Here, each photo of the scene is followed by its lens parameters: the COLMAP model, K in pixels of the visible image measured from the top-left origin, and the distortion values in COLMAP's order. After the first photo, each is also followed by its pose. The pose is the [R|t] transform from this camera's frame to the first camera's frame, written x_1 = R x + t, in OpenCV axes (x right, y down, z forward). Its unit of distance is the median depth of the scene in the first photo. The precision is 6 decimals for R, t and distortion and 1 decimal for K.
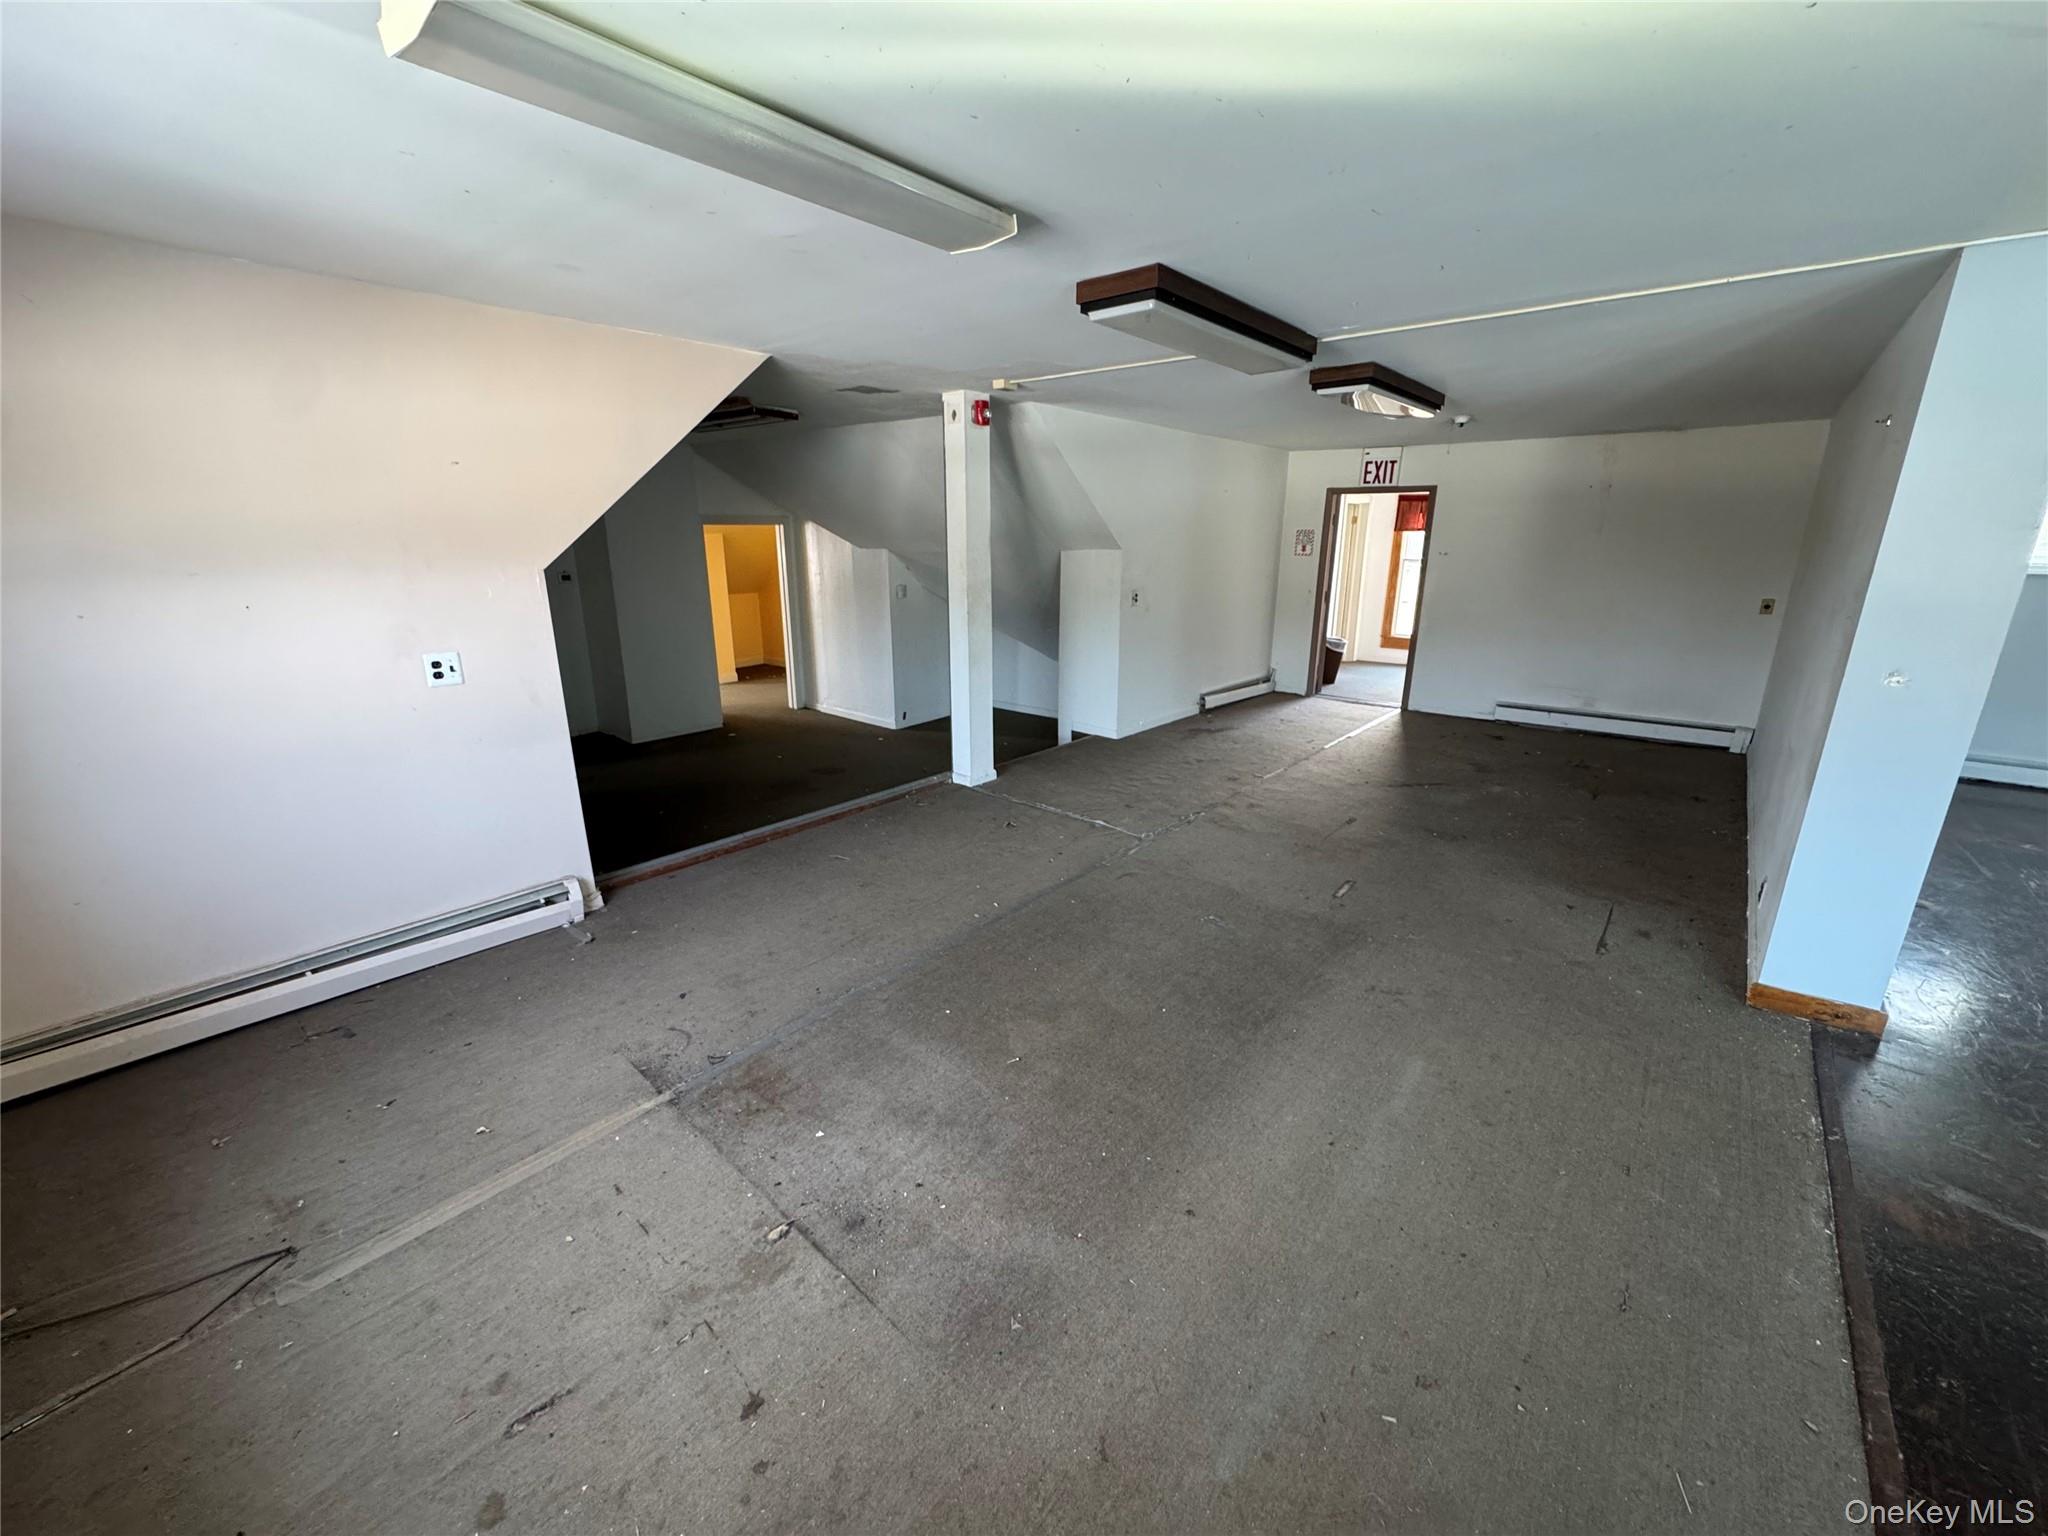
lens RADIAL K [[816.5, 0, 1024.6], [0, 816.5, 766.2], [0, 0, 1]] dist [0.000007, 0.000005]
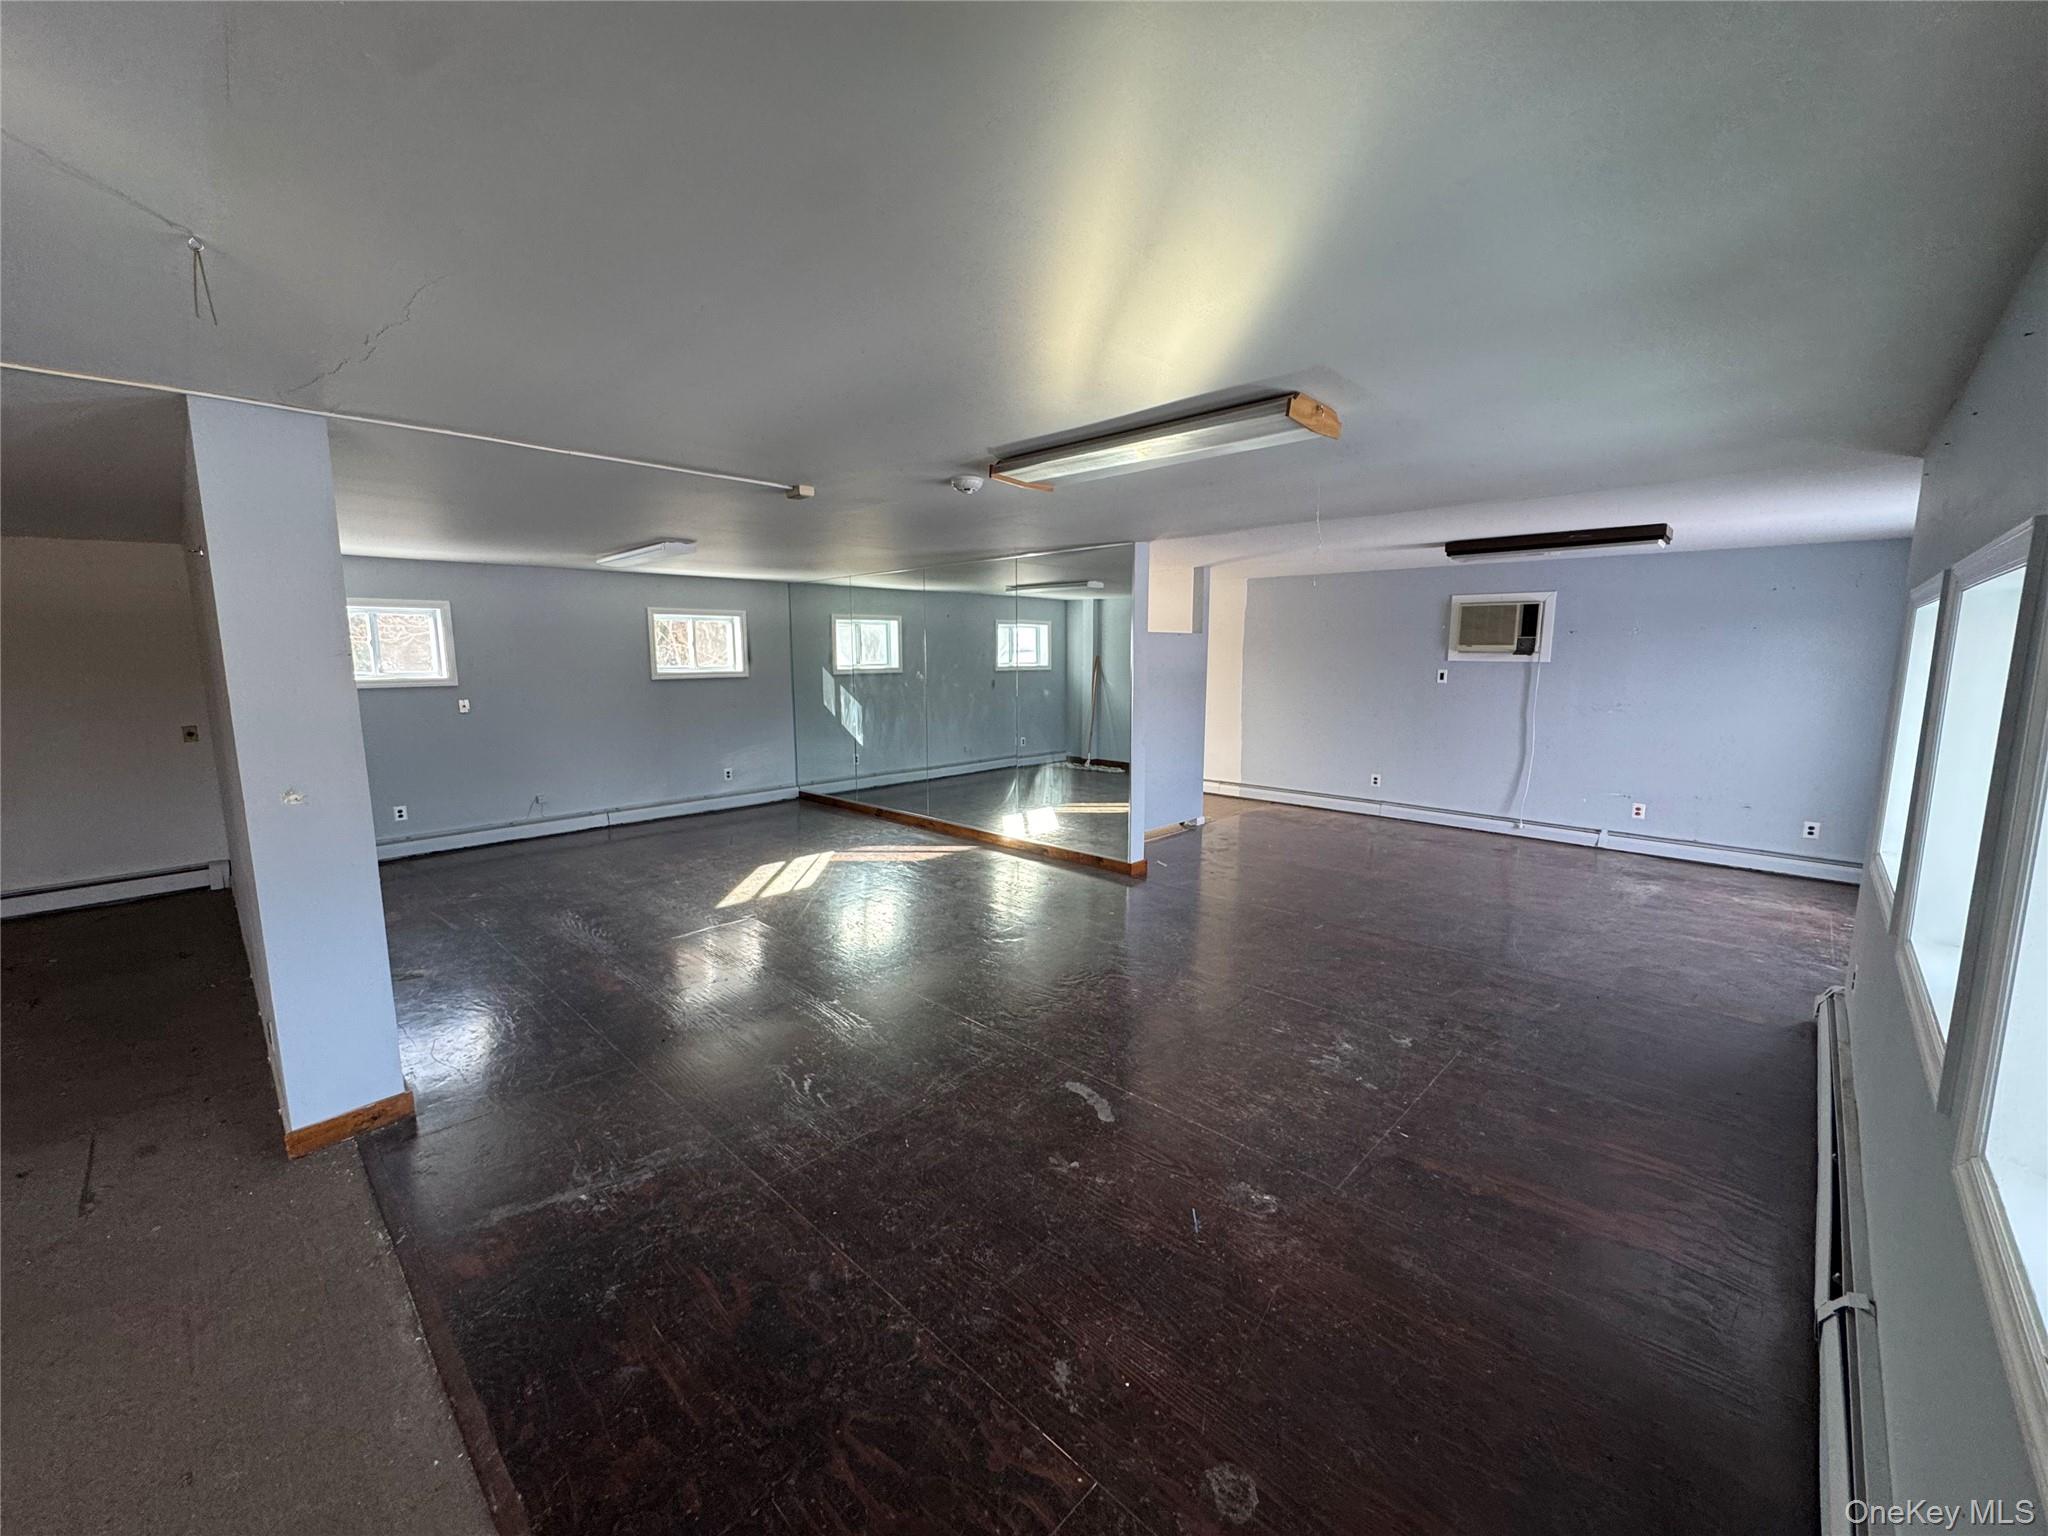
lens RADIAL K [[816.5, 0, 1022.9], [0, 816.5, 765.7], [0, 0, 1]] dist [0.000007, 0.000005]
pose [[0.067437, -0.145186, 0.987103, 0.106813], [0.283798, 0.951279, 0.120529, -0.006206], [-0.956510, 0.272010, 0.105355, -0.004392]]
